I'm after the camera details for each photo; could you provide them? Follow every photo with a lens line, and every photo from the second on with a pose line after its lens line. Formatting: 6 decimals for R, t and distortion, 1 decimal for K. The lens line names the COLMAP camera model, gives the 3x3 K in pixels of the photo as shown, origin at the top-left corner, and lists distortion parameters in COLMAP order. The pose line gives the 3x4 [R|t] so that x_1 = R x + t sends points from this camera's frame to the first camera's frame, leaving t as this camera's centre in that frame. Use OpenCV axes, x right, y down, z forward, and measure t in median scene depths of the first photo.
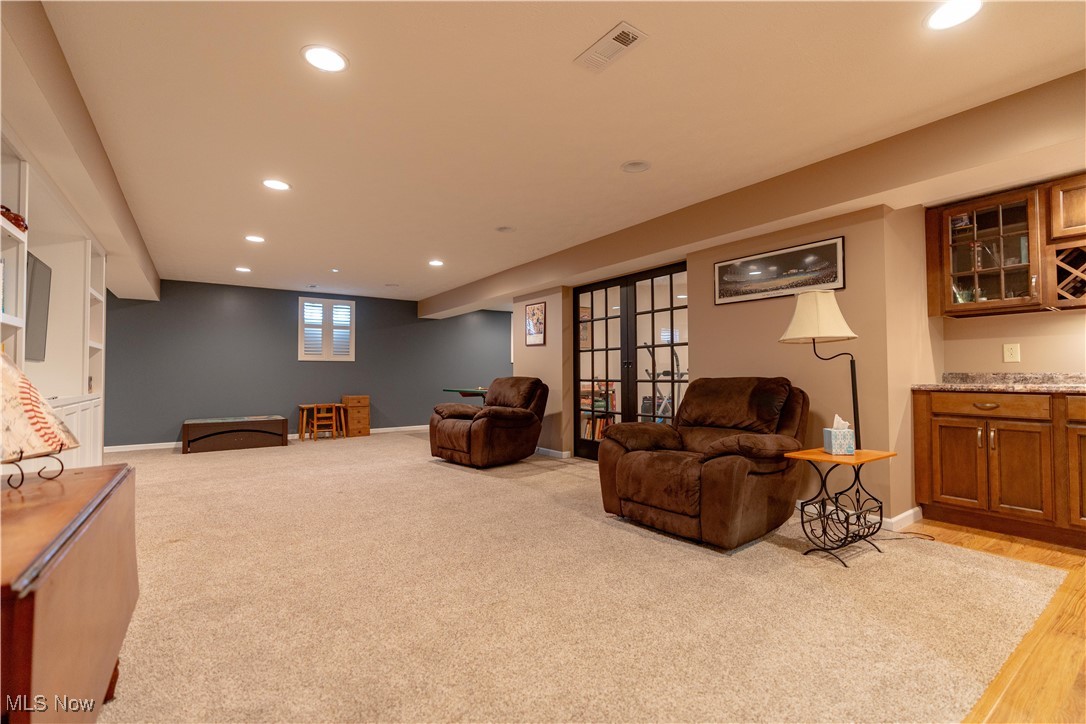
lens RADIAL K [[487.3, 0, 540.6], [0, 487.3, 365.9], [0, 0, 1]] dist [0.001930, 0.000316]
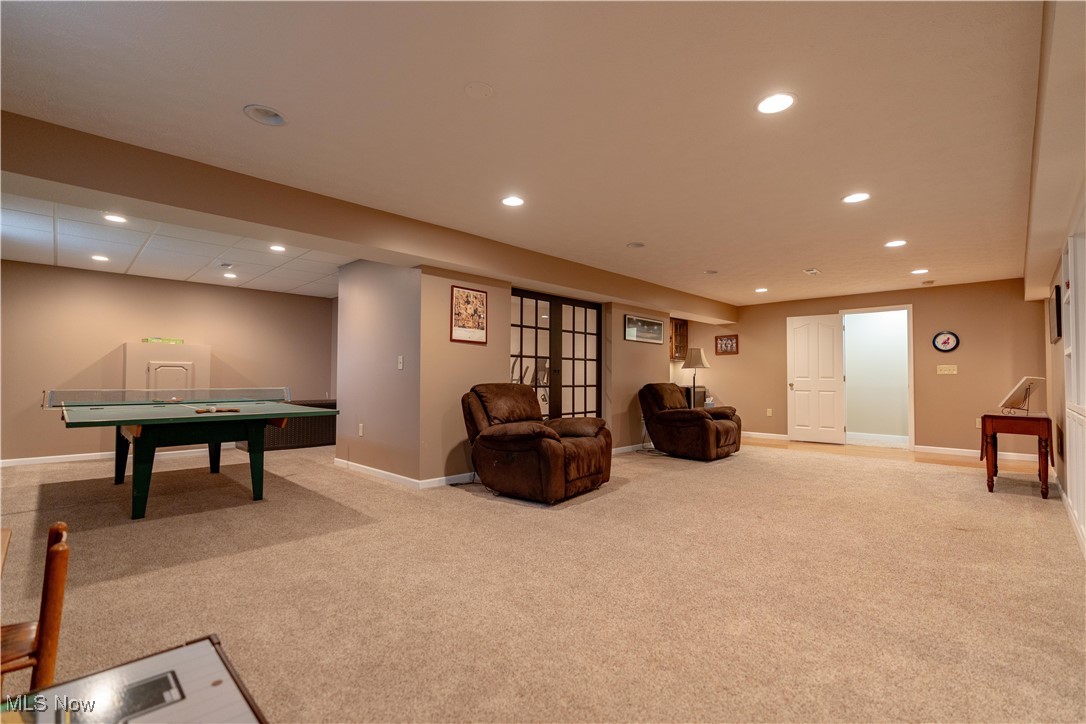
lens RADIAL K [[495.8, 0, 542.1], [0, 495.8, 367.4], [0, 0, 1]] dist [-0.000417, 0.000805]
pose [[-0.175278, 0.046319, 0.983429, -0.959104], [-0.008531, 0.998784, -0.048563, 0.042480], [-0.984482, -0.016901, -0.174670, 1.211848]]
